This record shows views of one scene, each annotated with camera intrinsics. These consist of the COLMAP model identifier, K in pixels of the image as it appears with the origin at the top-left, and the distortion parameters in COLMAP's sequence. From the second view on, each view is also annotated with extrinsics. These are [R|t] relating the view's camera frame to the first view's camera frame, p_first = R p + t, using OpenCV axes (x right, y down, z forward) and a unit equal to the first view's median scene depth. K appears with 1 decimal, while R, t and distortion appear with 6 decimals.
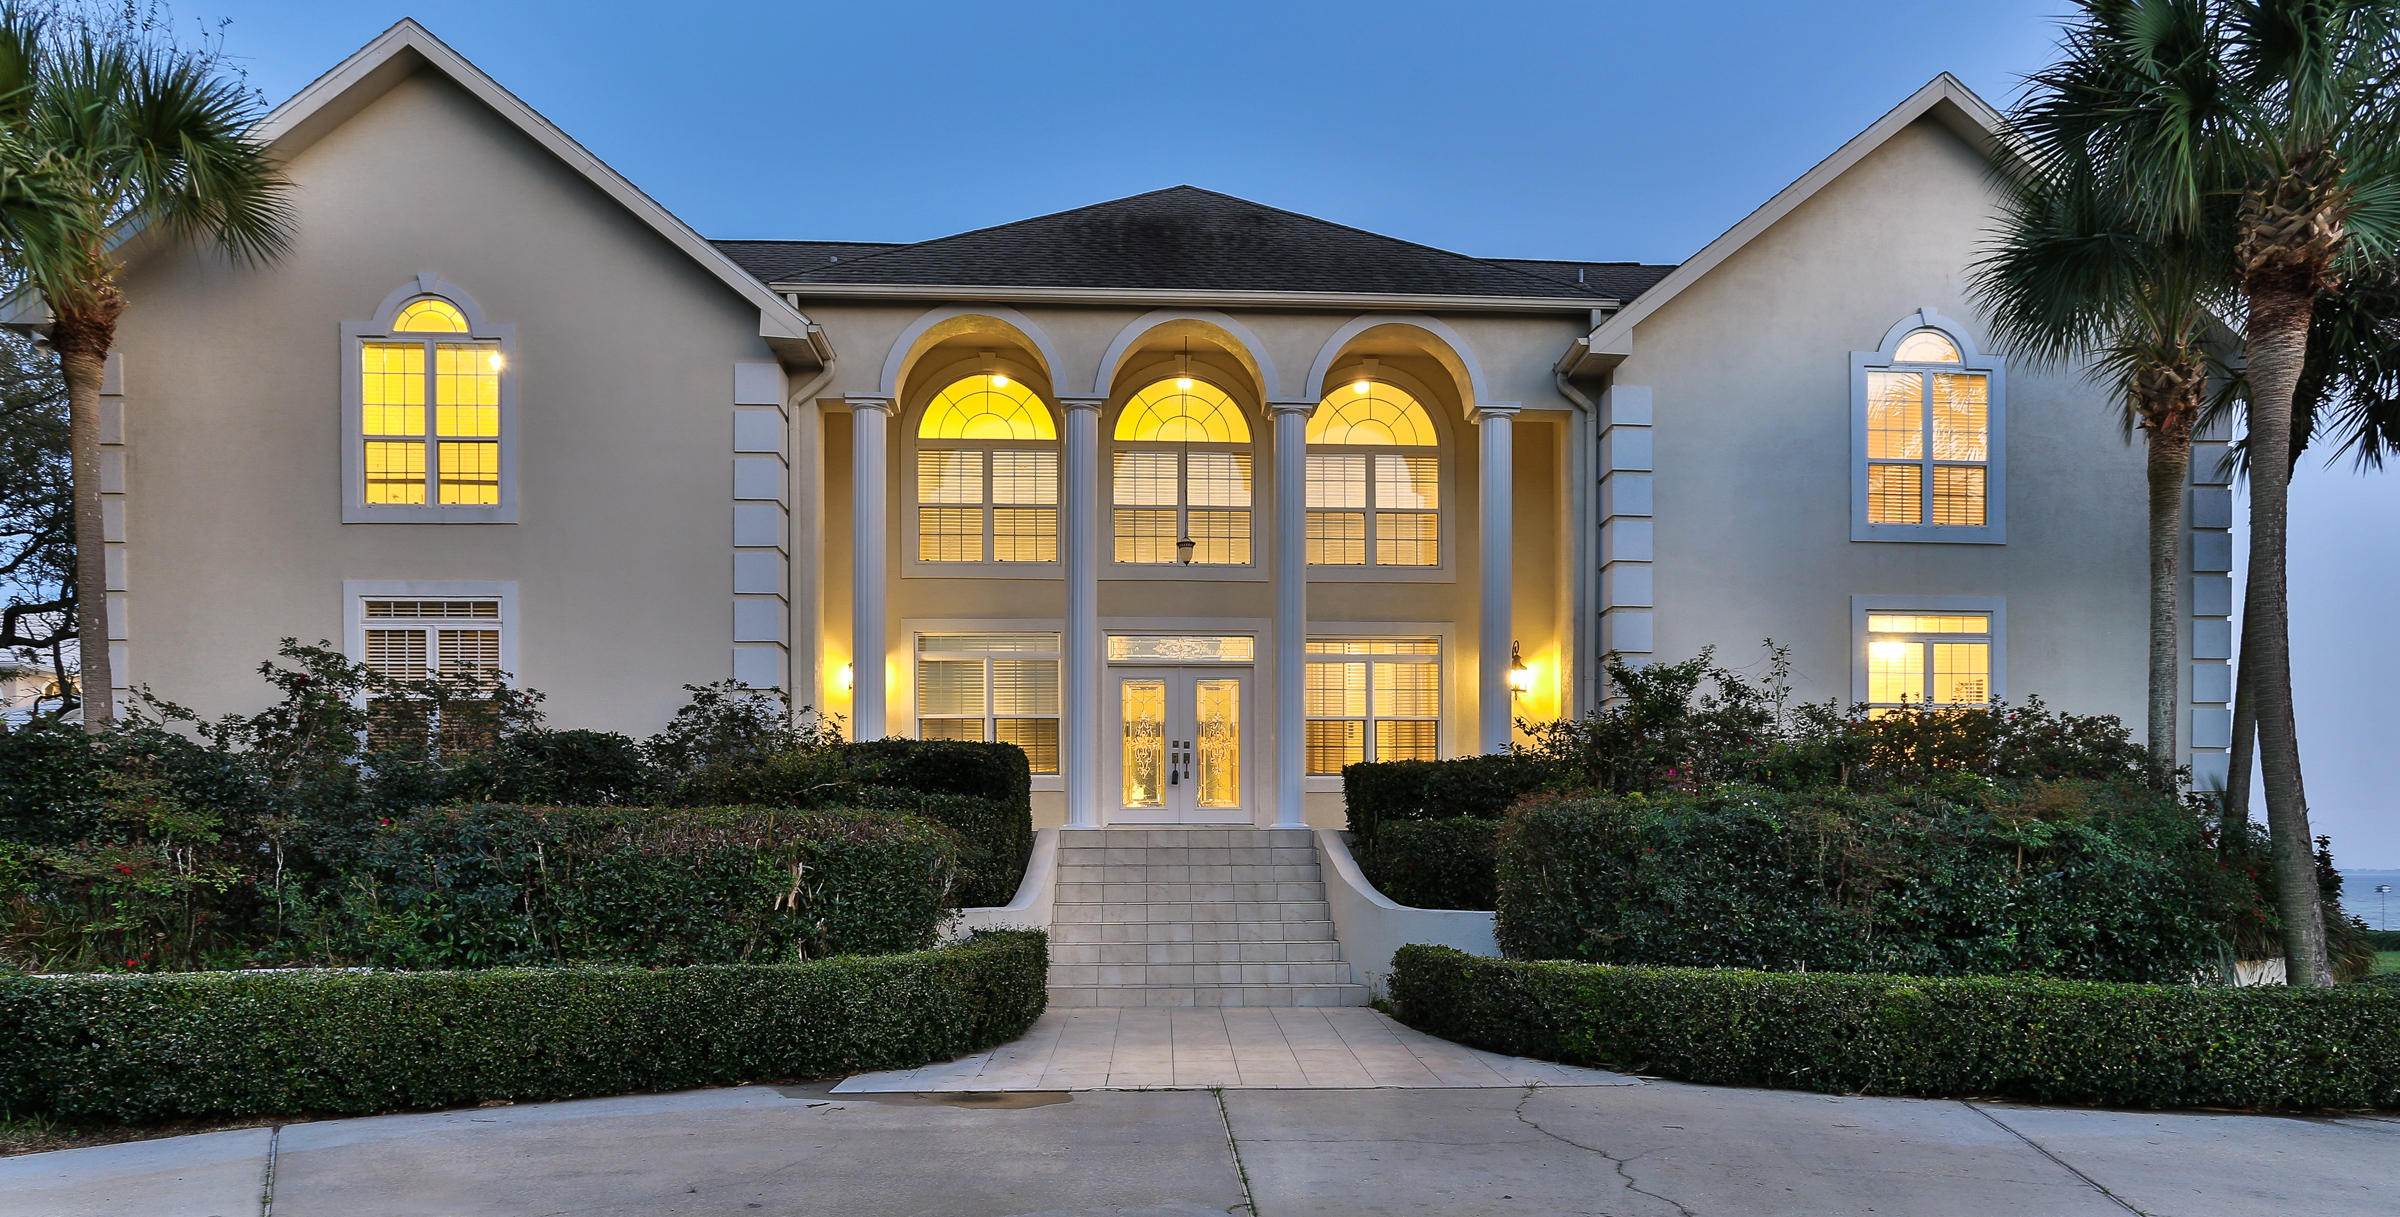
lens RADIAL K [[1325.6, 0, 1204.3], [0, 1325.6, 618.4], [0, 0, 1]] dist [0.017421, -0.001152]
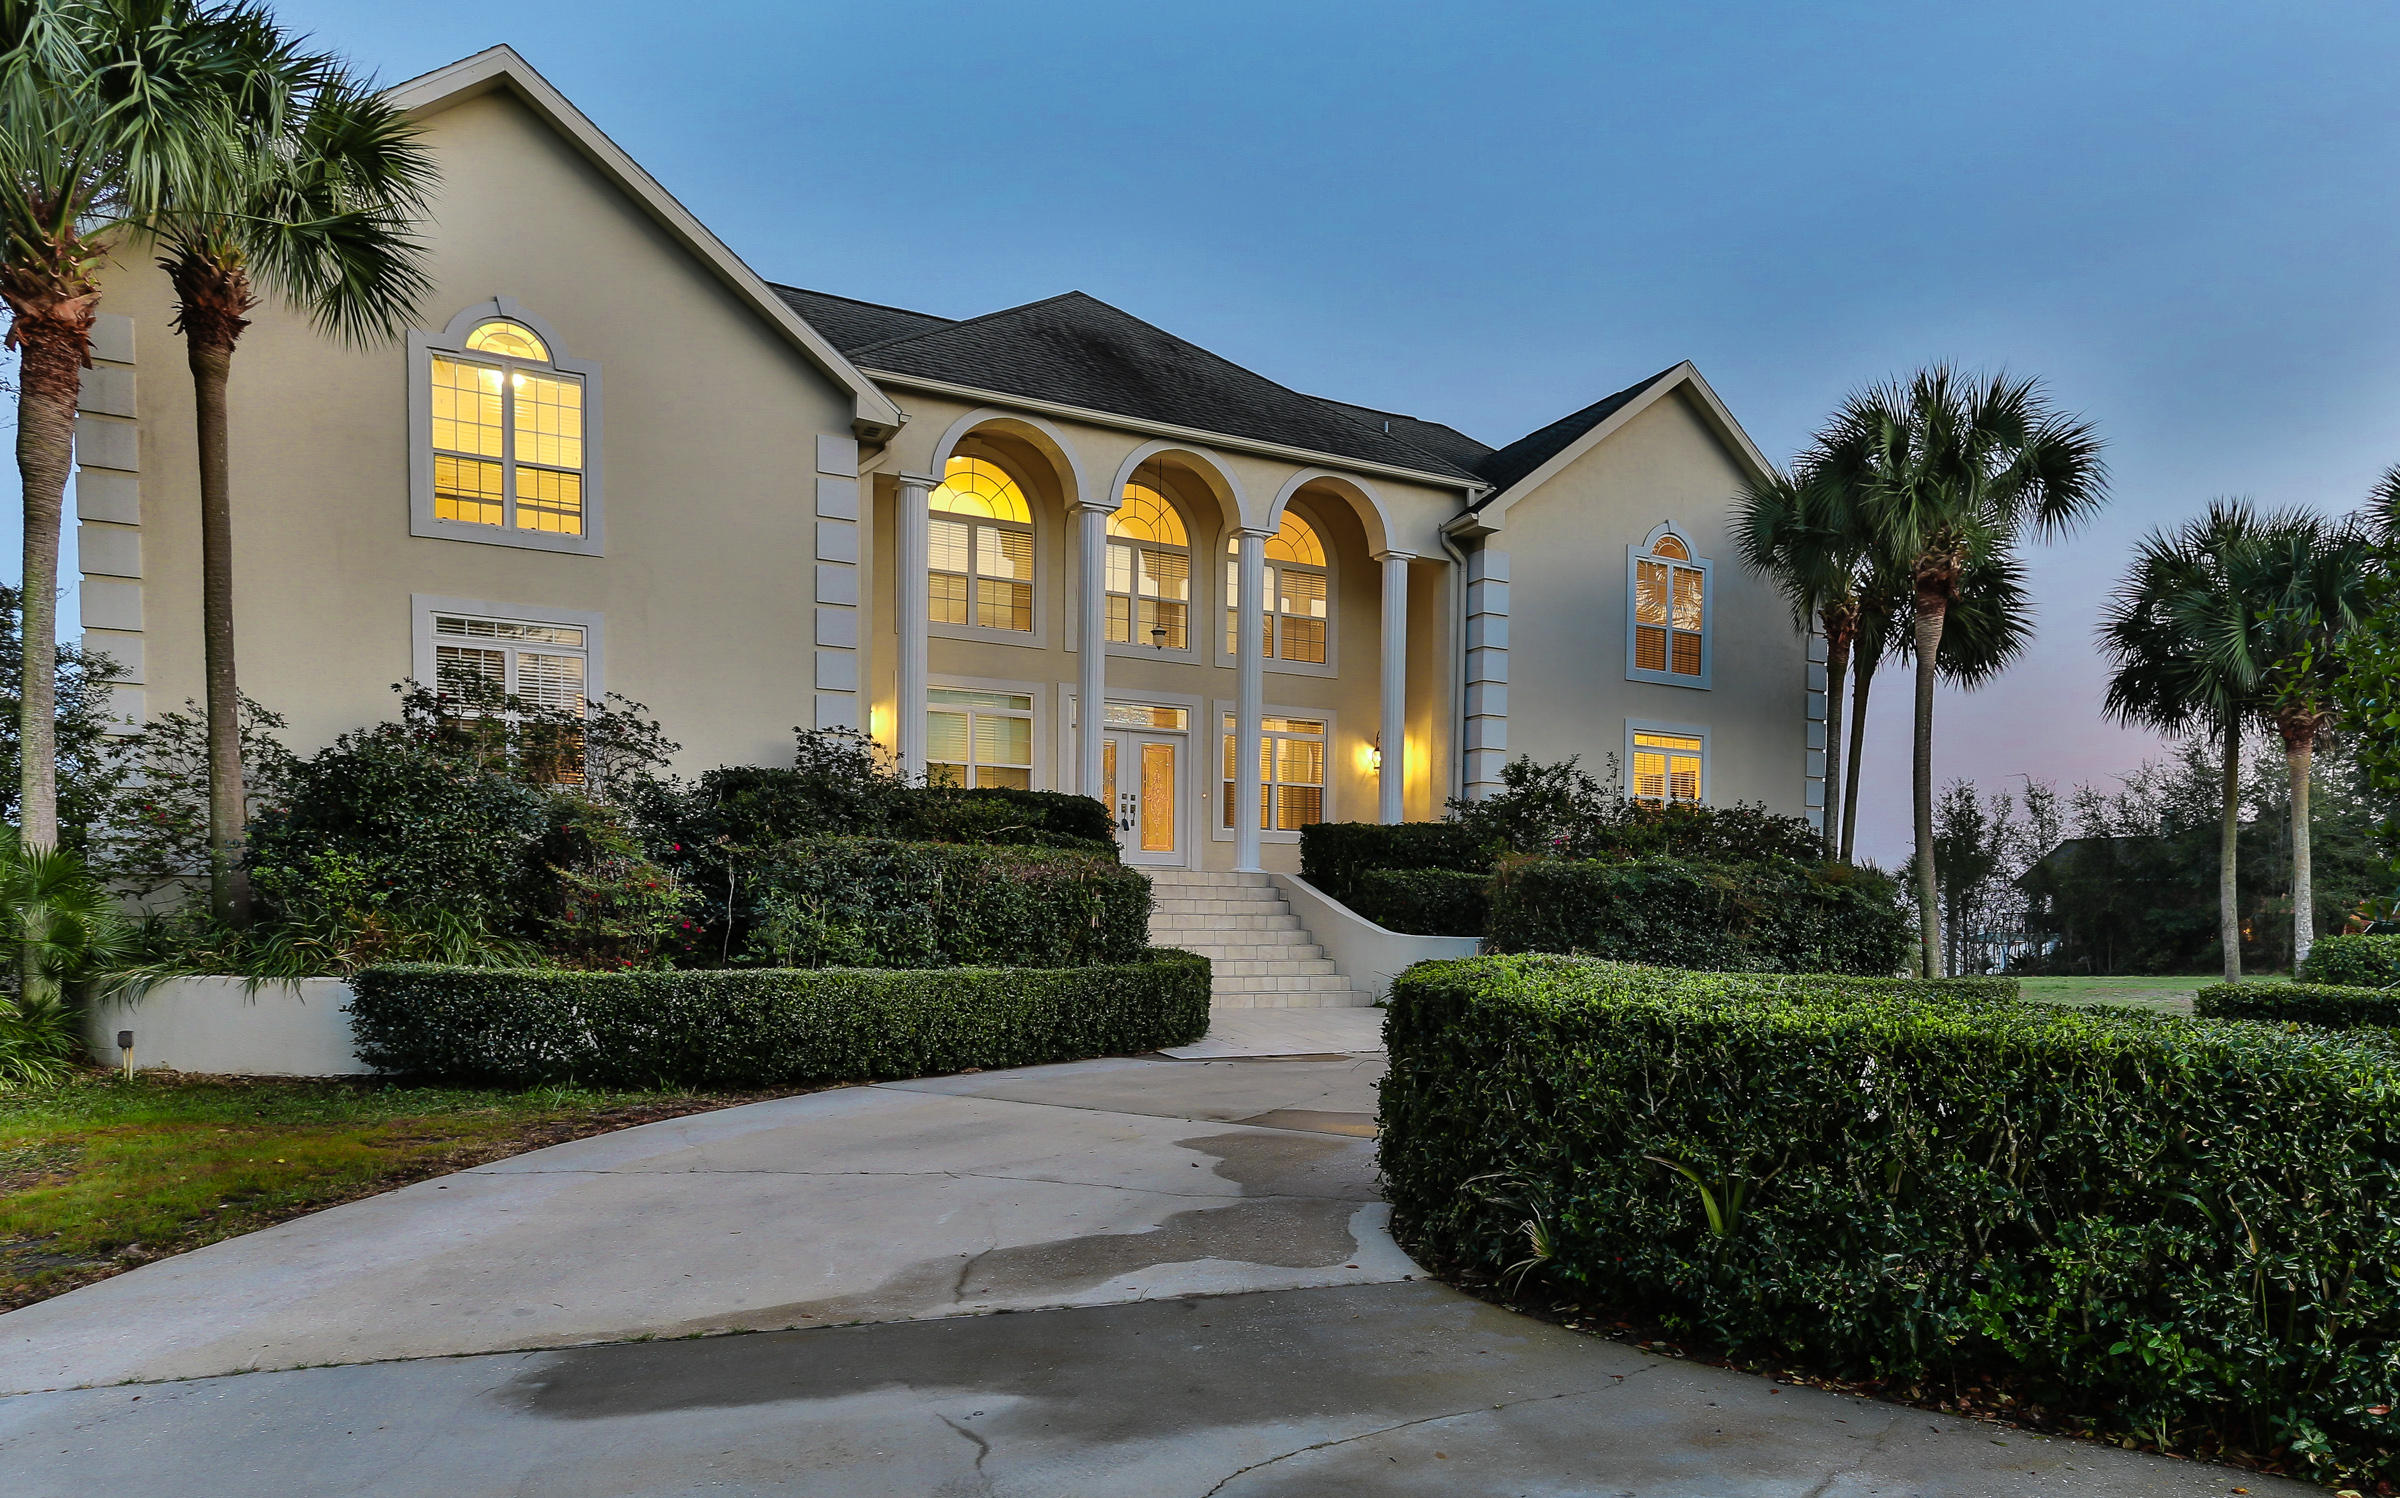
lens RADIAL K [[1208.0, 0, 1200.6], [0, 1208.0, 742.5], [0, 0, 1]] dist [0.019616, 0.001018]
pose [[0.938725, 0.068891, 0.337712, -0.382246], [-0.086774, 0.995498, 0.038130, -0.002909], [-0.333564, -0.065098, 0.940477, -0.063065]]
